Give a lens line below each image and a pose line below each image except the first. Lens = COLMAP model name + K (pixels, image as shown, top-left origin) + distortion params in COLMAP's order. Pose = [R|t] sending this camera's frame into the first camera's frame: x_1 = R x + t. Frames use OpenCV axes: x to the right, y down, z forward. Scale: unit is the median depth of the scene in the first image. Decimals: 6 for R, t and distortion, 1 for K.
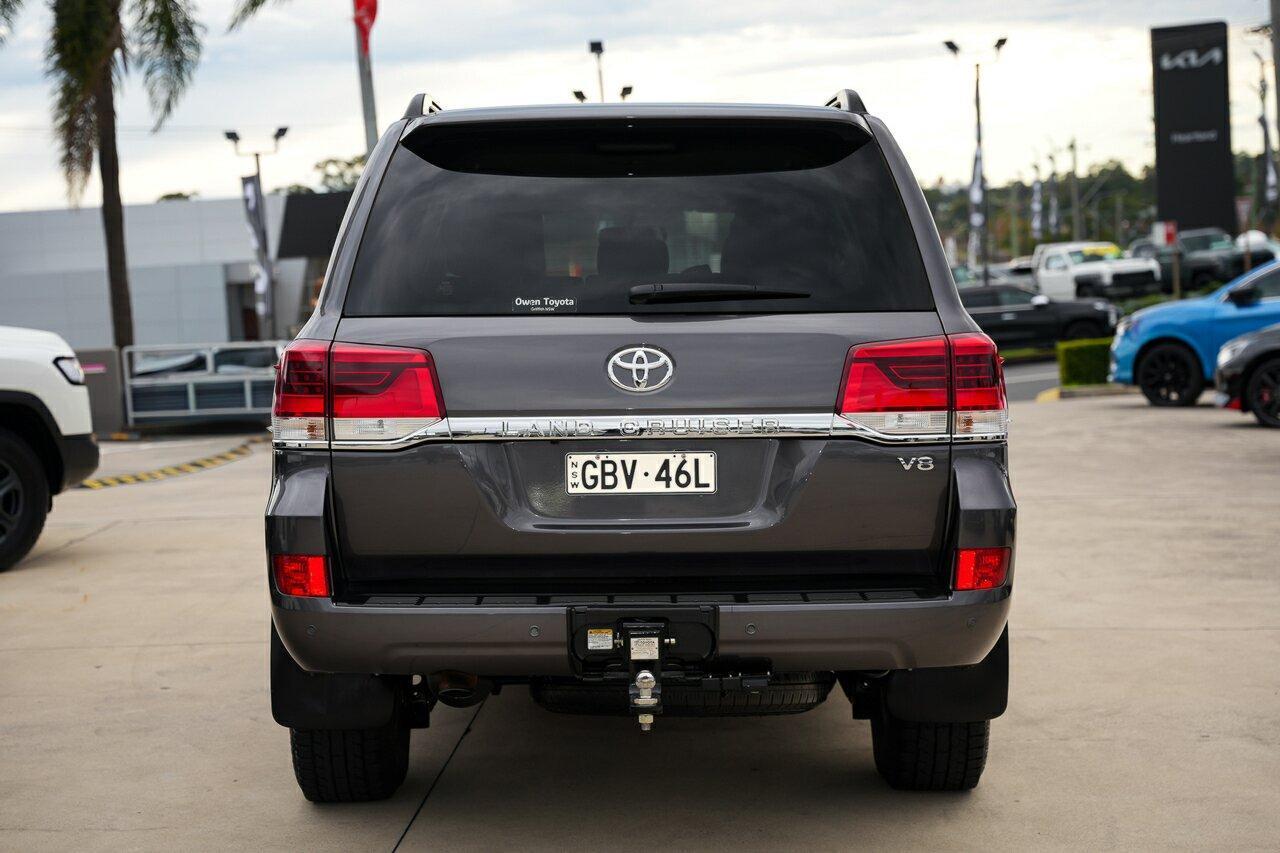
lens RADIAL K [[3728.7, 0, 640.0], [0, 3728.7, 426.5], [0, 0, 1]] dist [0.761366, 0.783161]
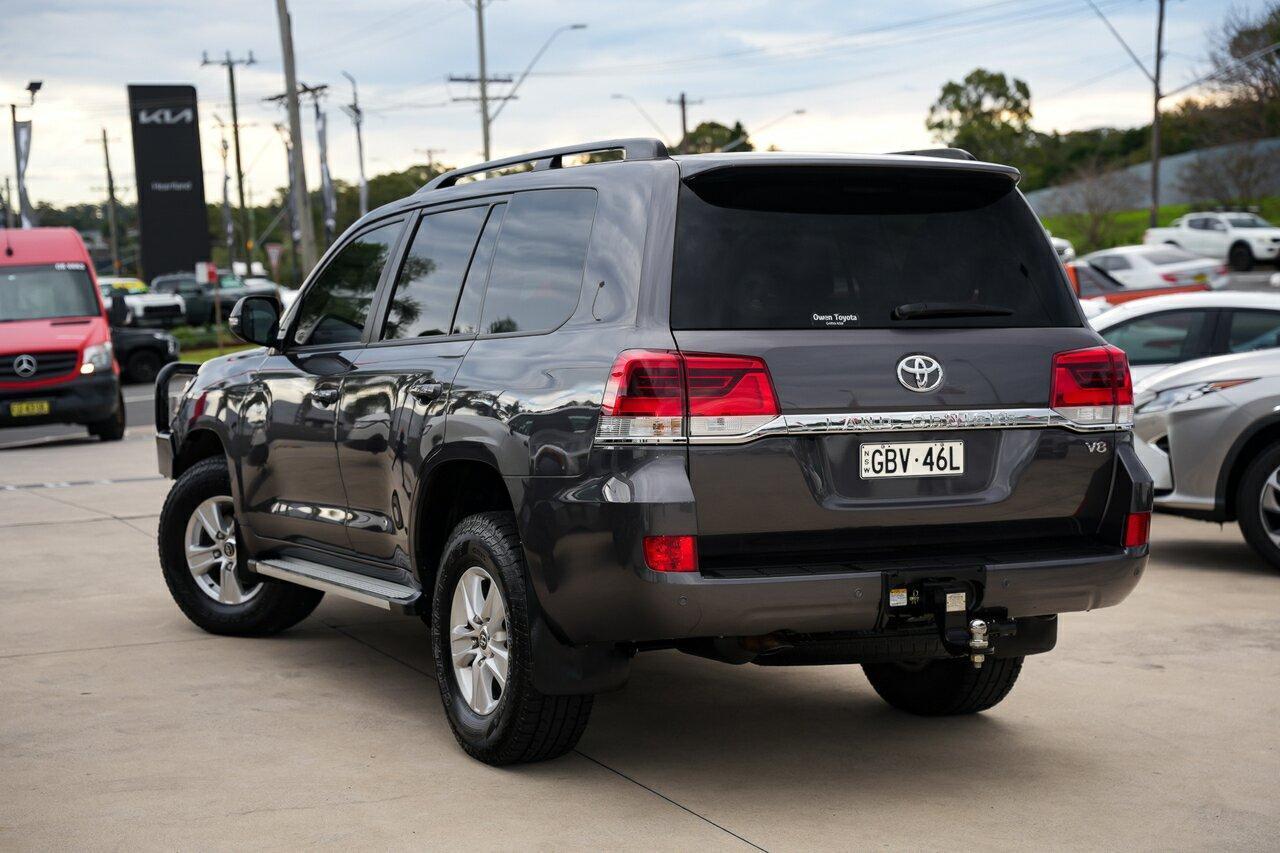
lens RADIAL K [[3728.7, 0, 640.0], [0, 3728.7, 426.5], [0, 0, 1]] dist [0.761366, 0.783161]
pose [[0.721261, -0.009313, 0.692600, -0.903558], [0.019947, 0.999774, -0.007329, 0.008981], [-0.692376, 0.019102, 0.721284, 0.184218]]
